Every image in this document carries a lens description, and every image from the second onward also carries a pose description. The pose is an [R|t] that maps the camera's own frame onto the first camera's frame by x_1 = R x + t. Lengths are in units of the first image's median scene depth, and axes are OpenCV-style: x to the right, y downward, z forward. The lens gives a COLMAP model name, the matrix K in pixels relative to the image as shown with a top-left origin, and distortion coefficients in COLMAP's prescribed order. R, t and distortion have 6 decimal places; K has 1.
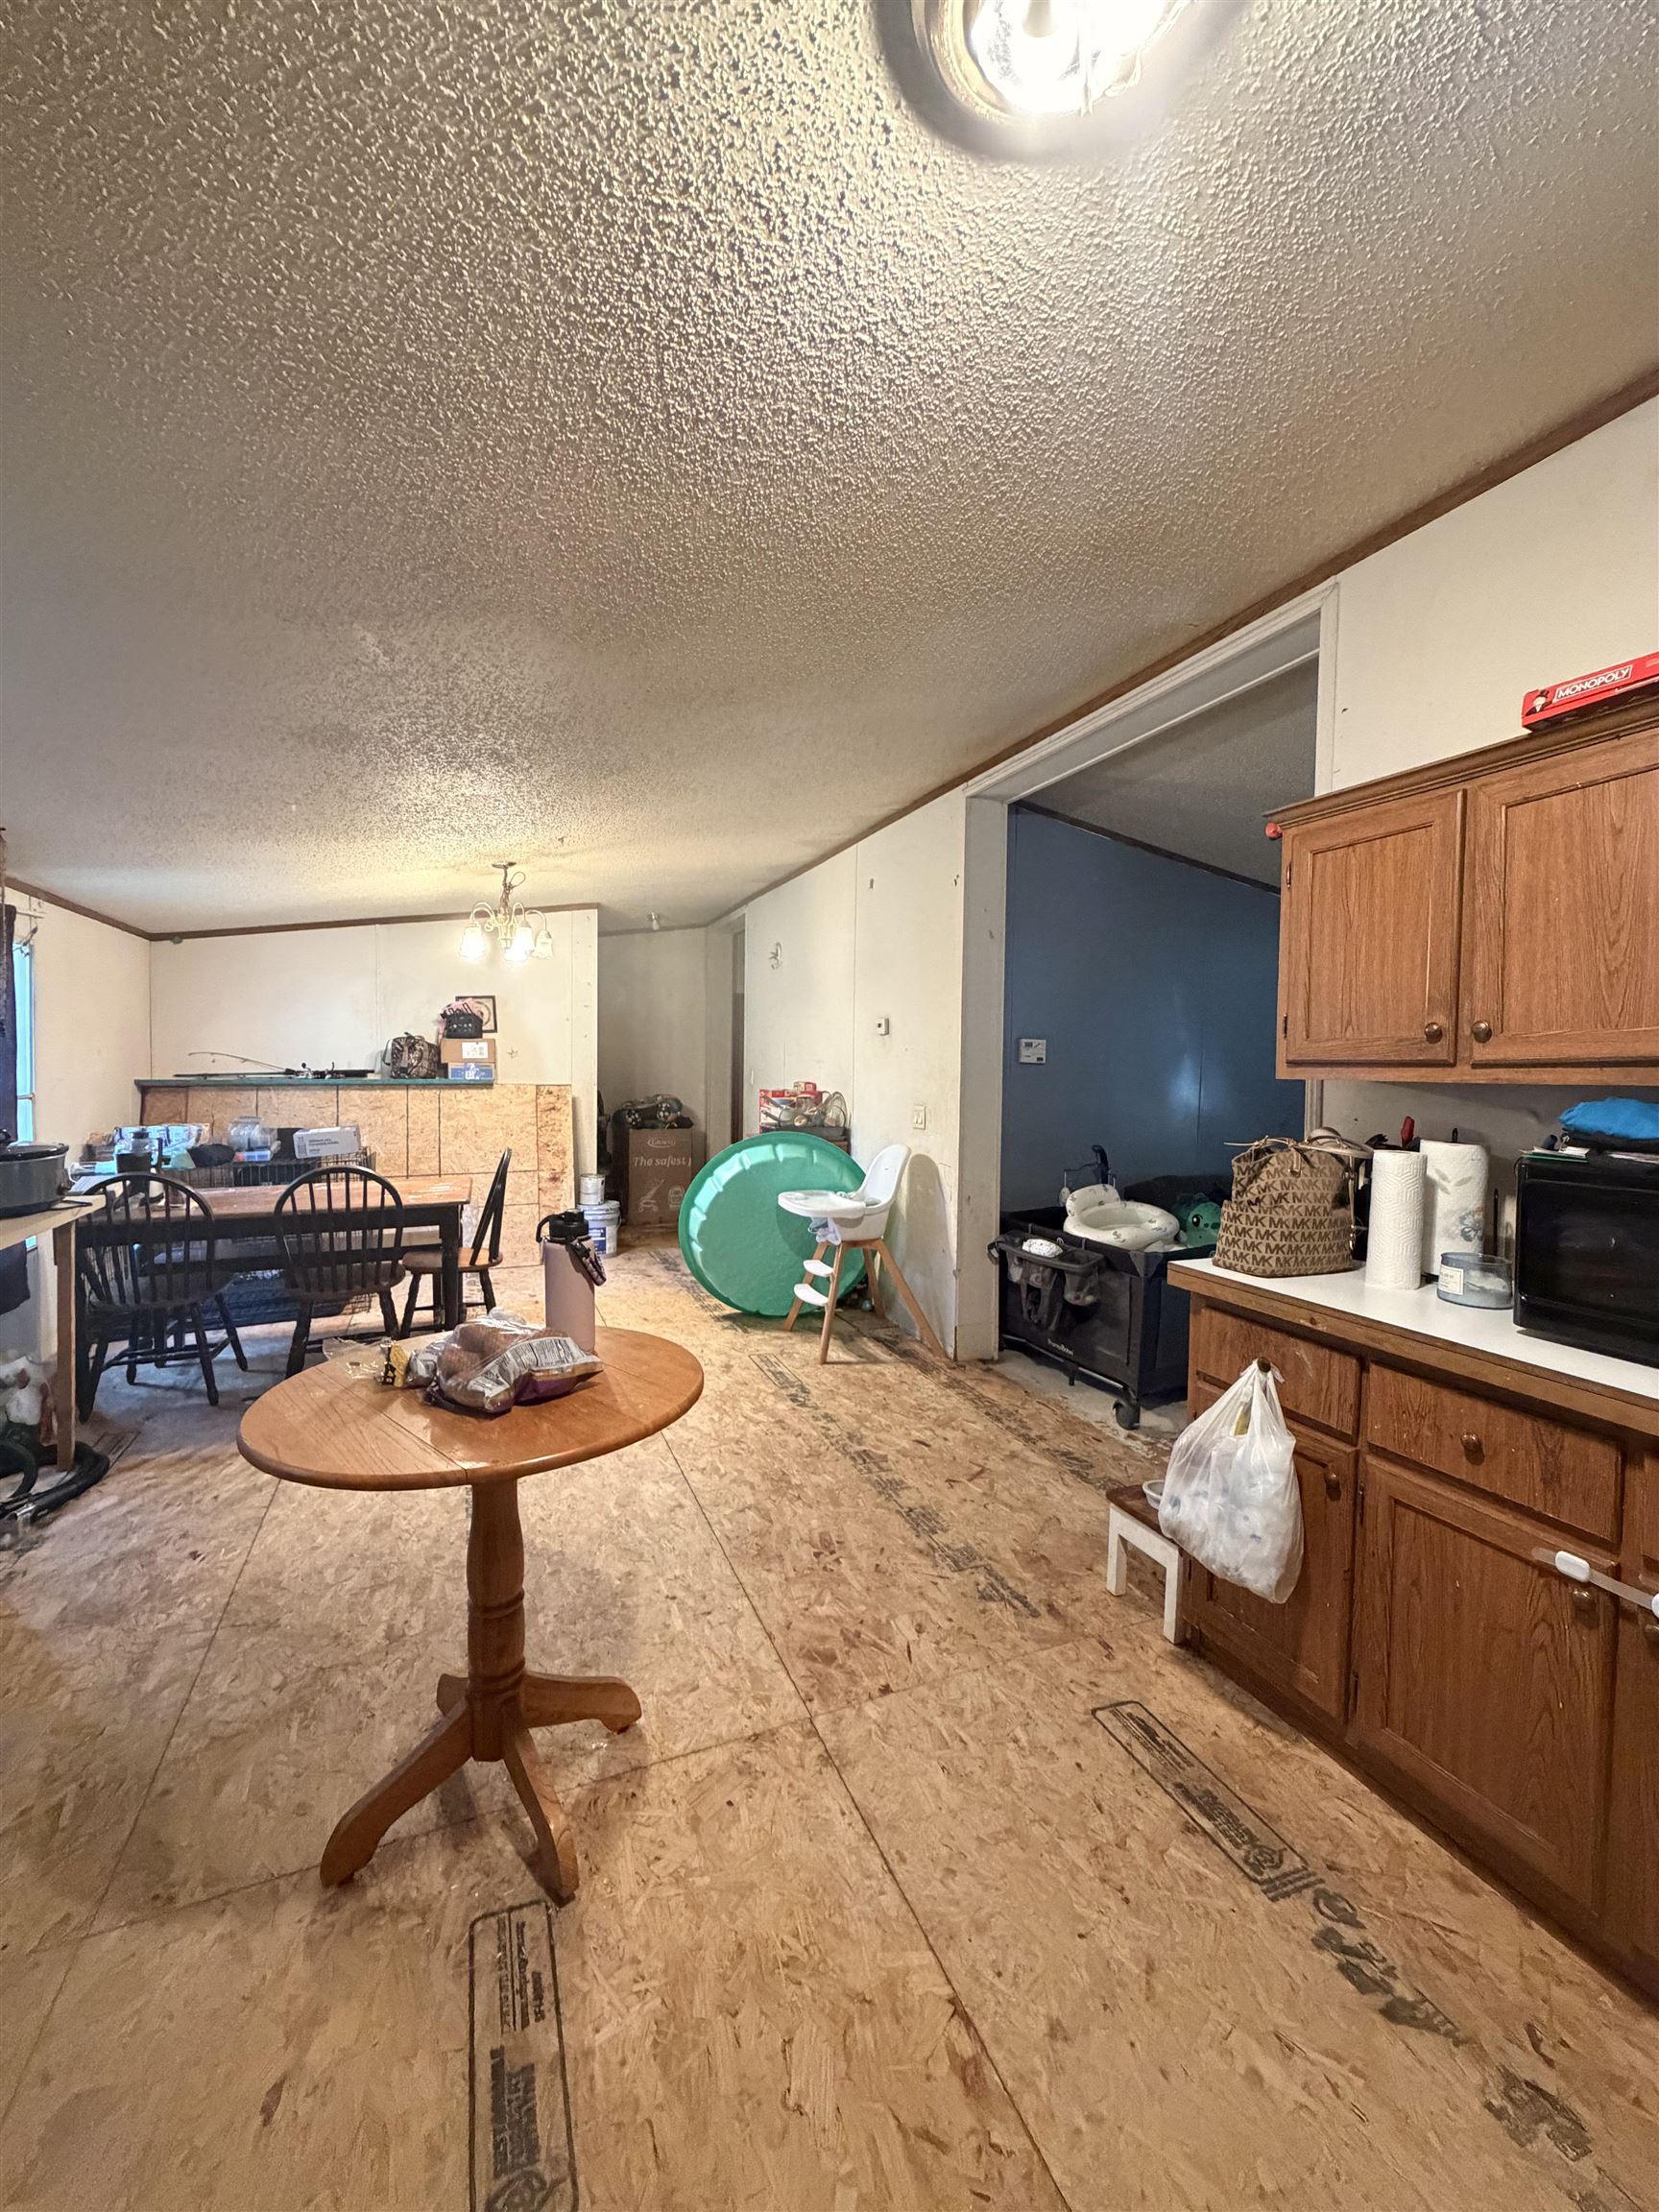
lens RADIAL K [[886.3, 0, 828.0], [0, 886.3, 1101.0], [0, 0, 1]] dist [-0.002975, 0.000942]
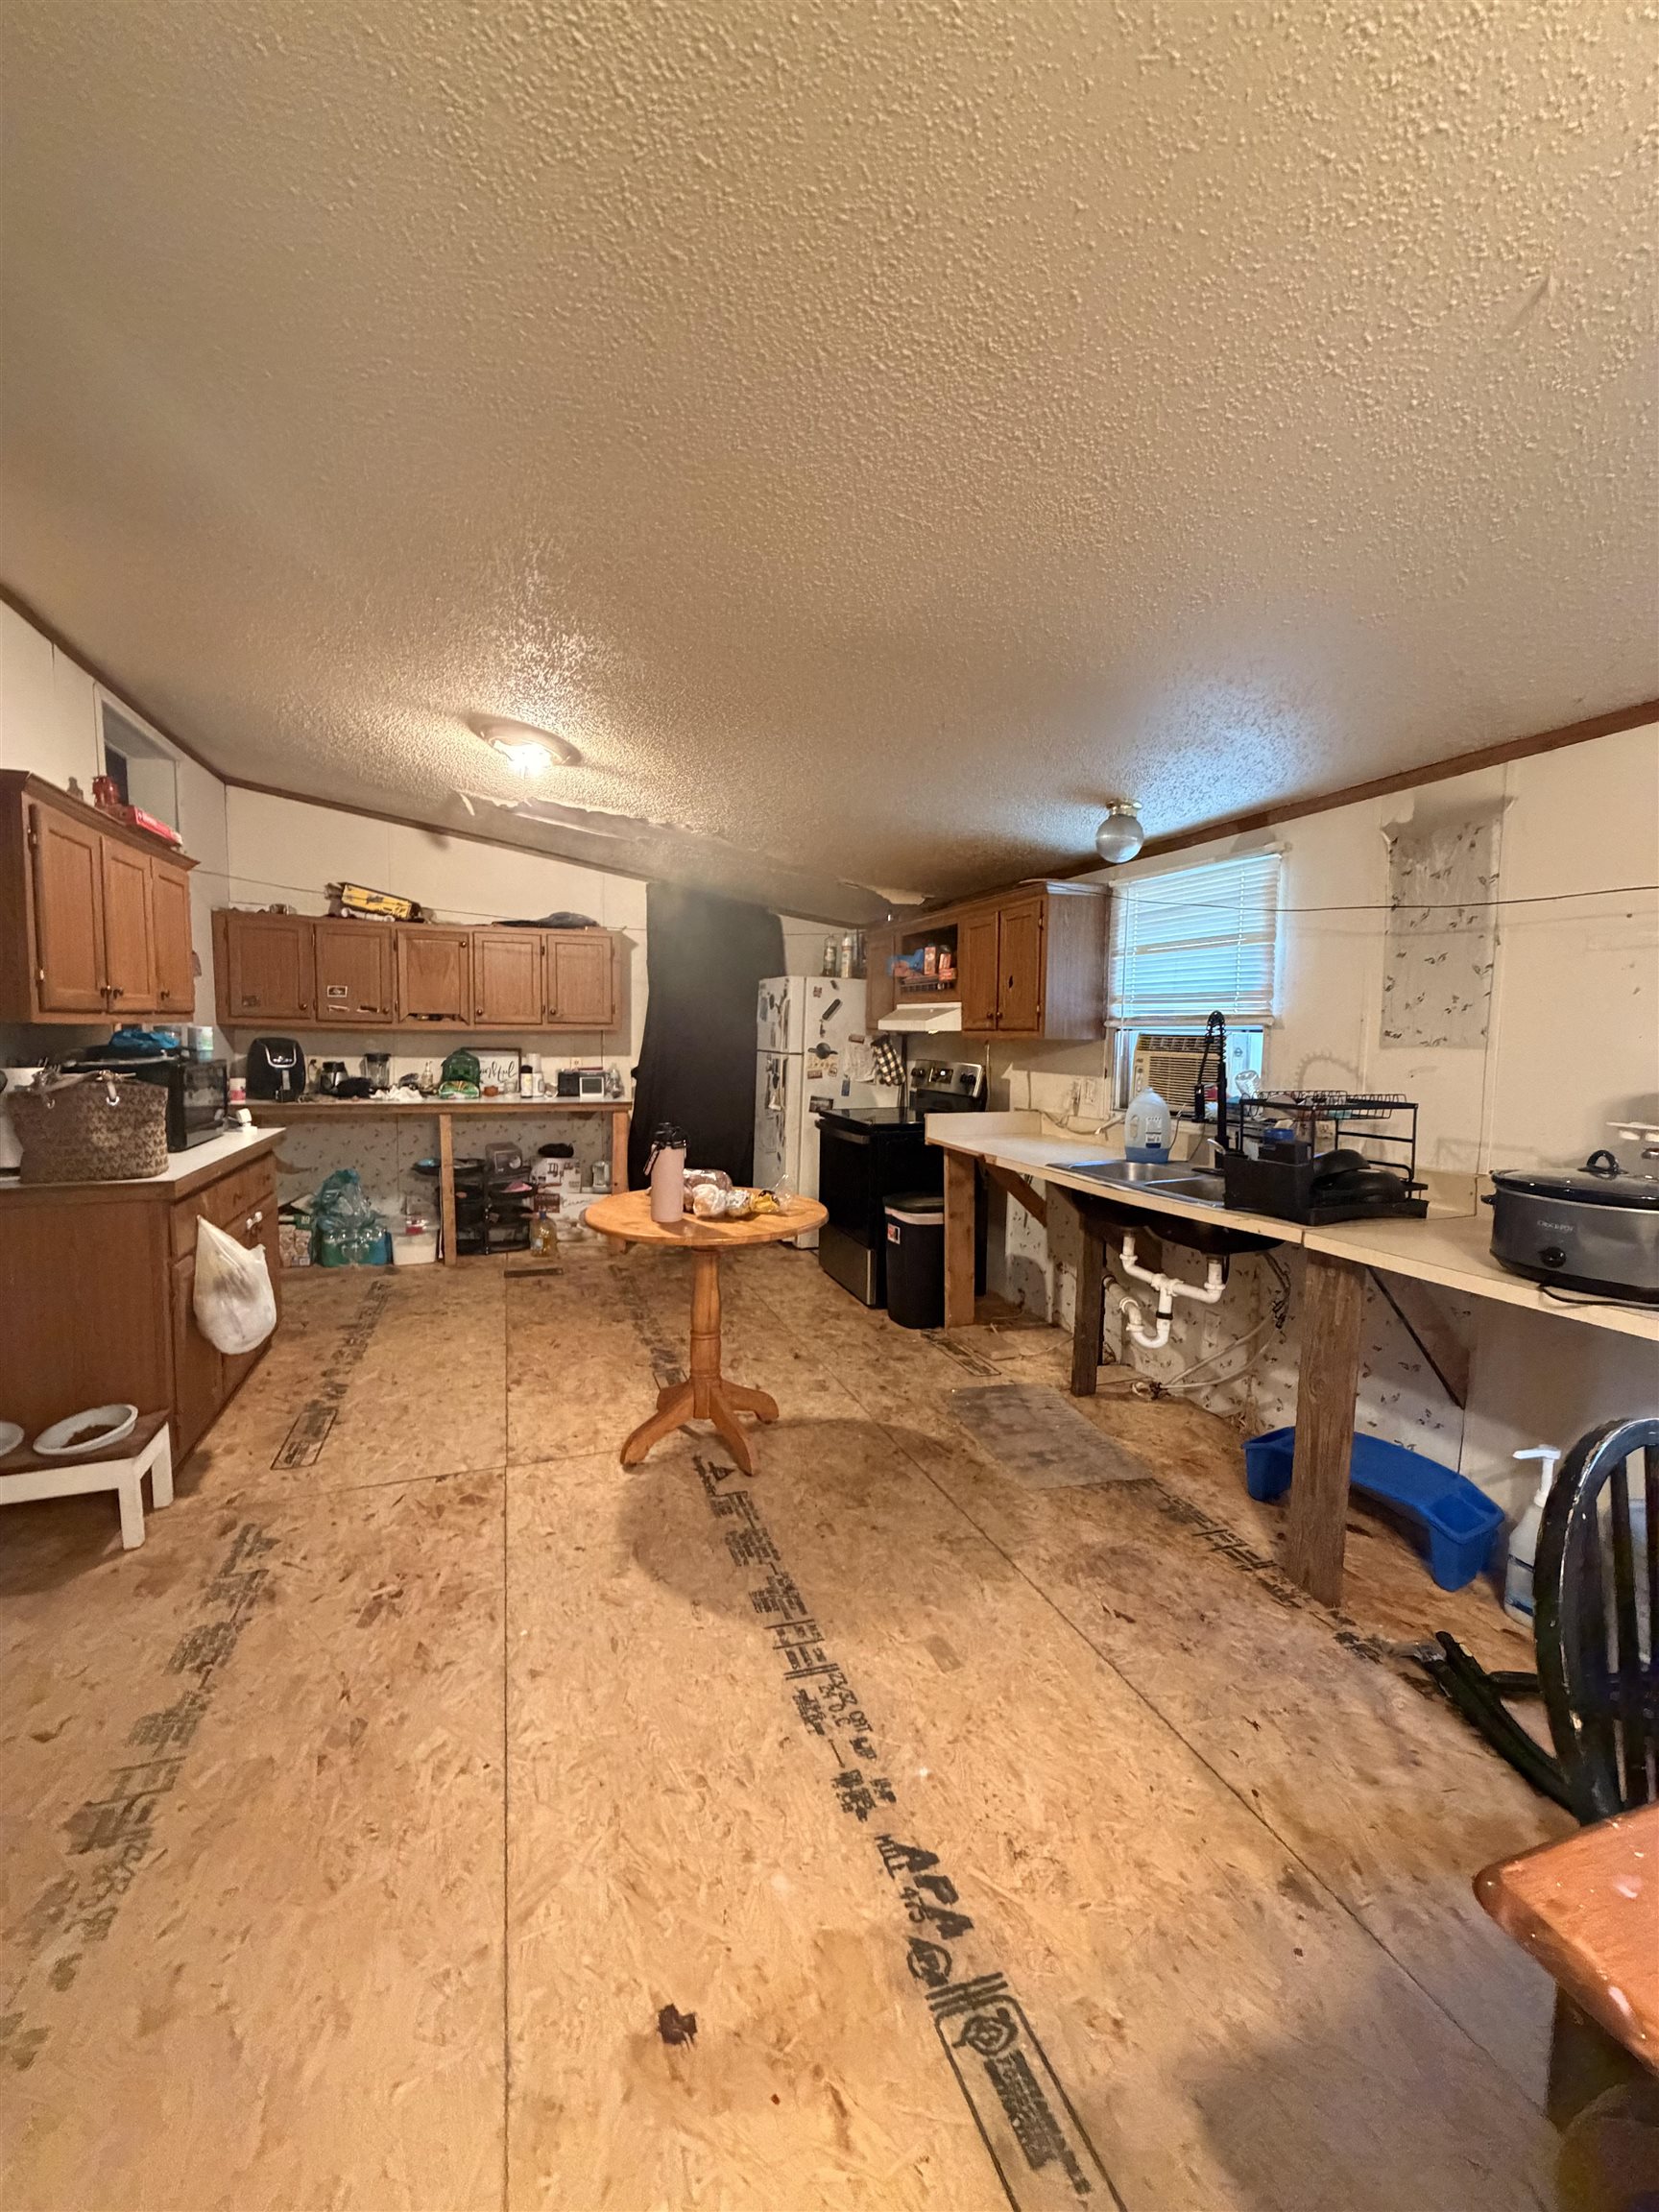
lens RADIAL K [[886.3, 0, 829.3], [0, 886.3, 1097.0], [0, 0, 1]] dist [-0.002975, 0.000942]
pose [[-0.998750, -0.027567, 0.041693, -0.486306], [-0.022717, 0.993377, 0.112631, -0.075054], [-0.044522, 0.111543, -0.992762, 1.917610]]
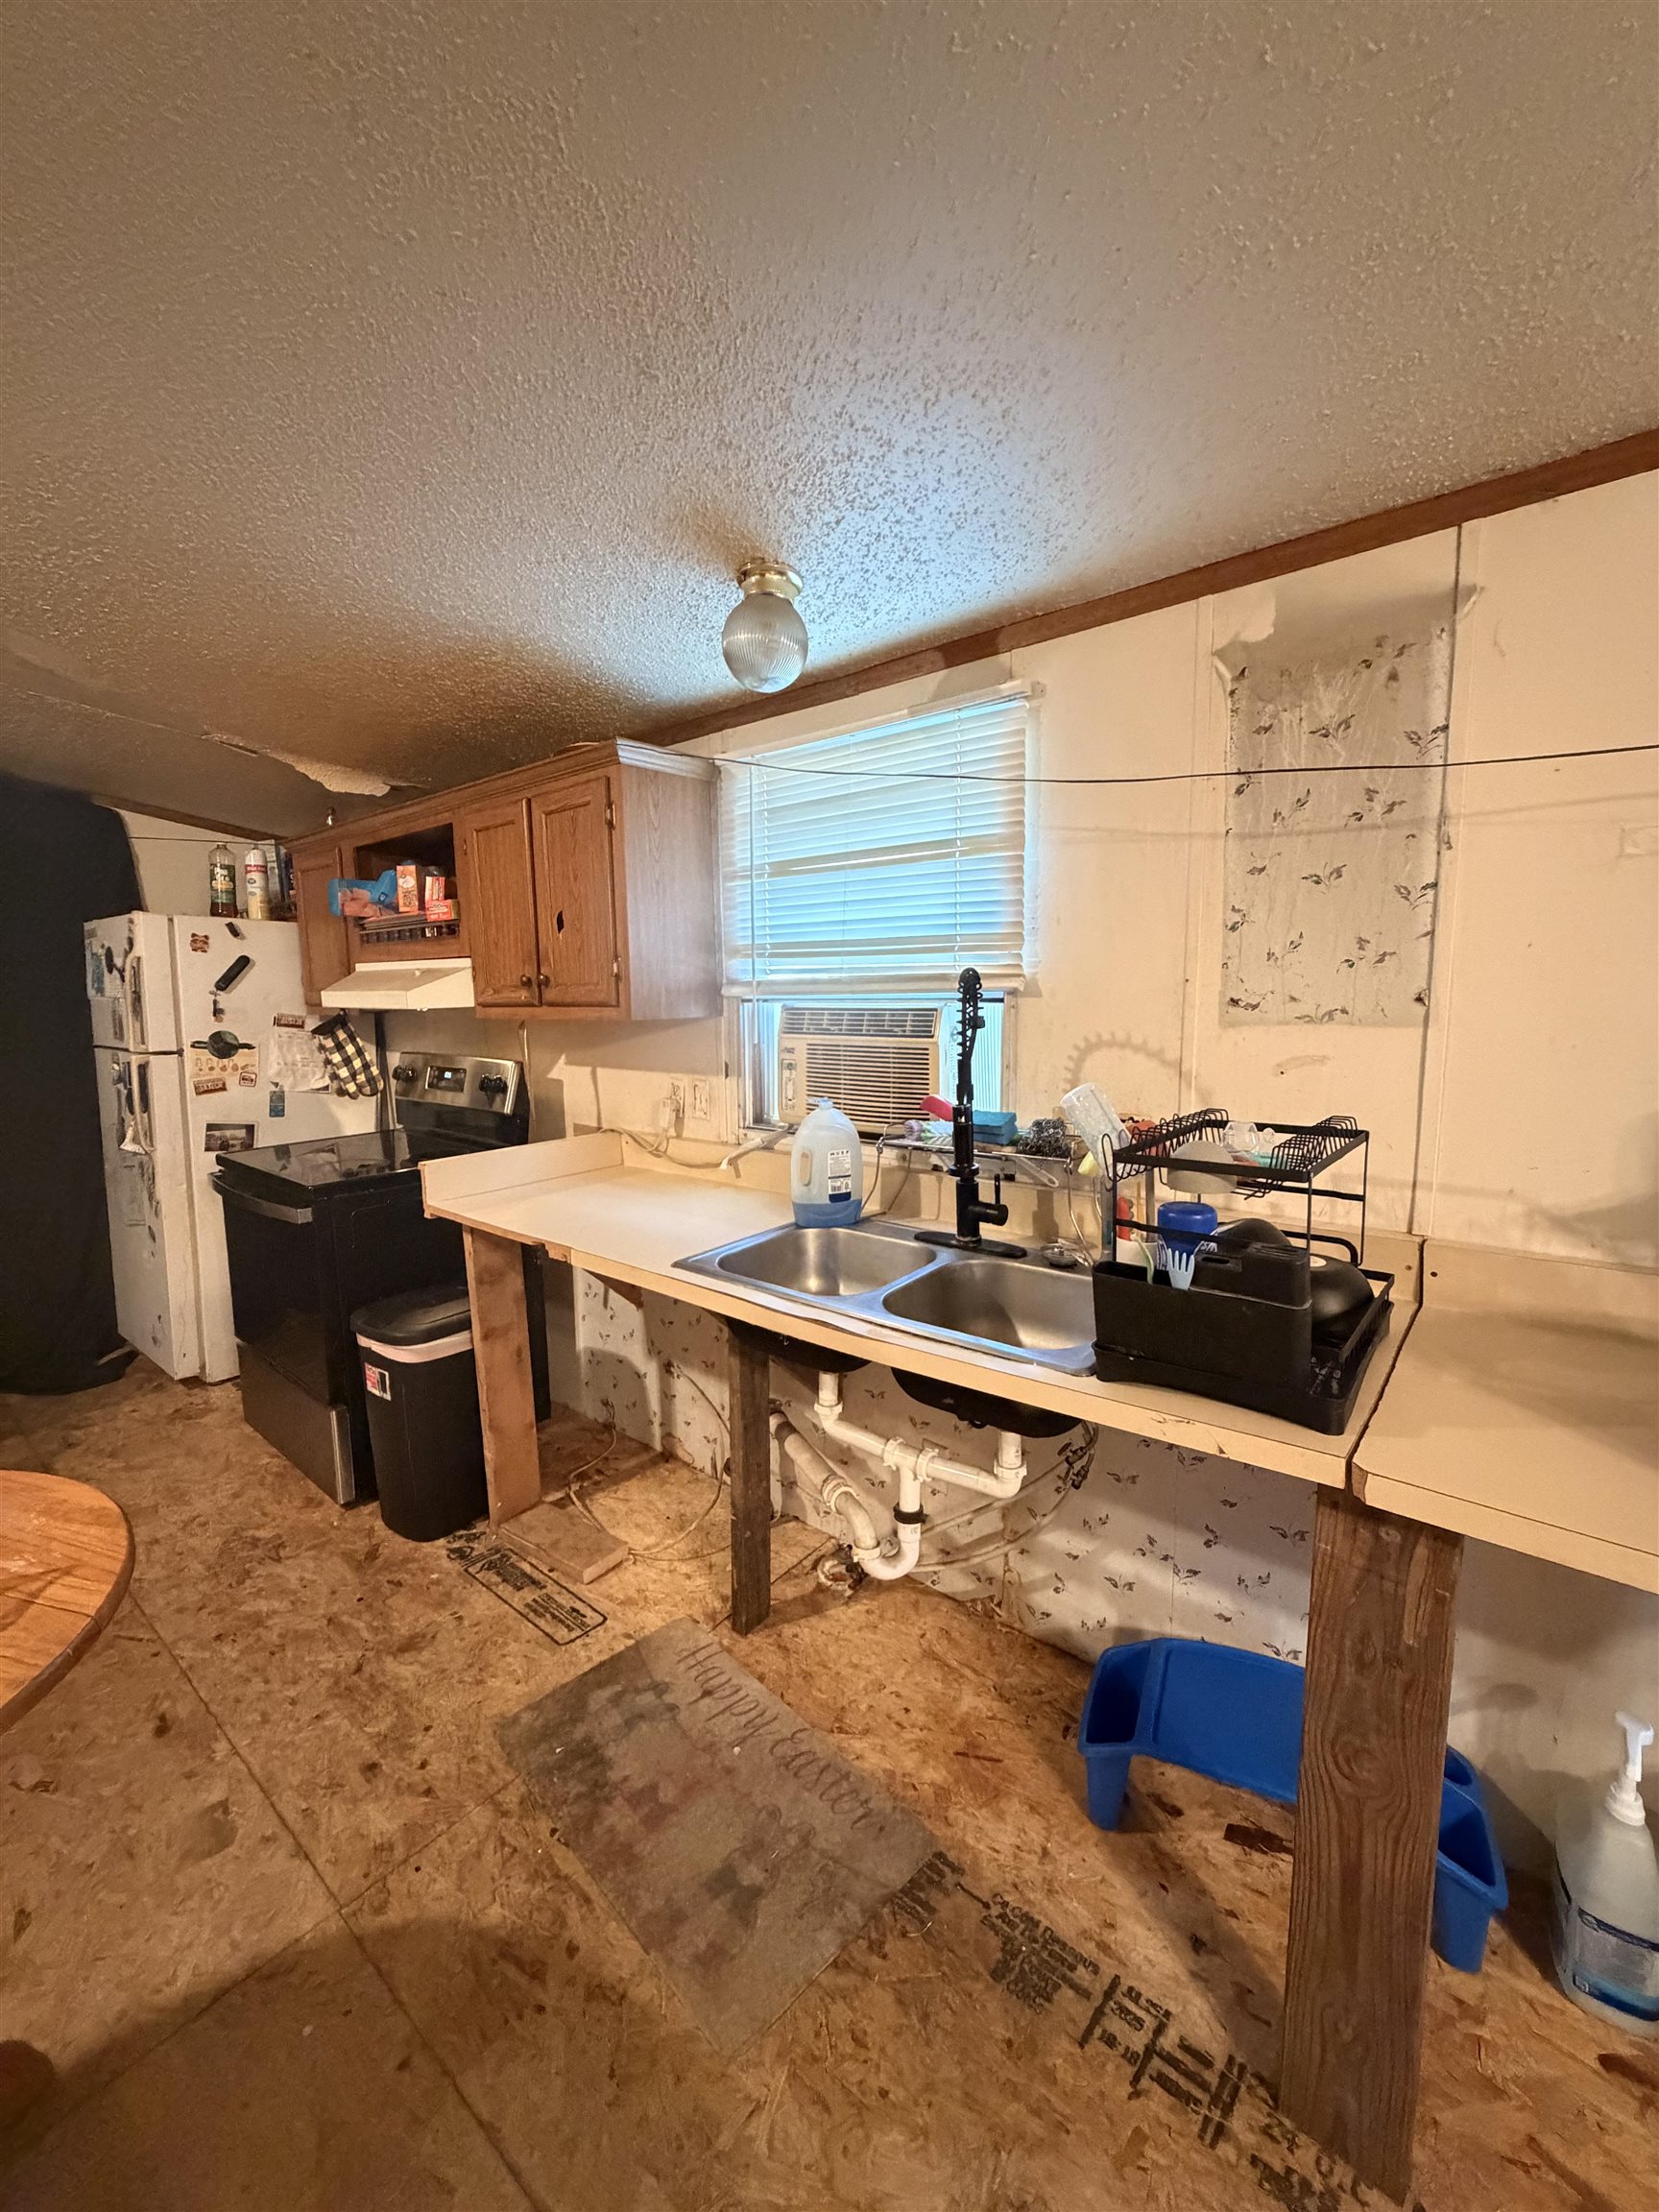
lens RADIAL K [[886.3, 0, 833.3], [0, 886.3, 1100.7], [0, 0, 1]] dist [-0.002975, 0.000942]
pose [[-0.880686, 0.057548, -0.470191, -0.550120], [-0.016153, 0.988367, 0.151225, -0.068001], [0.473424, 0.140777, -0.869512, 1.224097]]
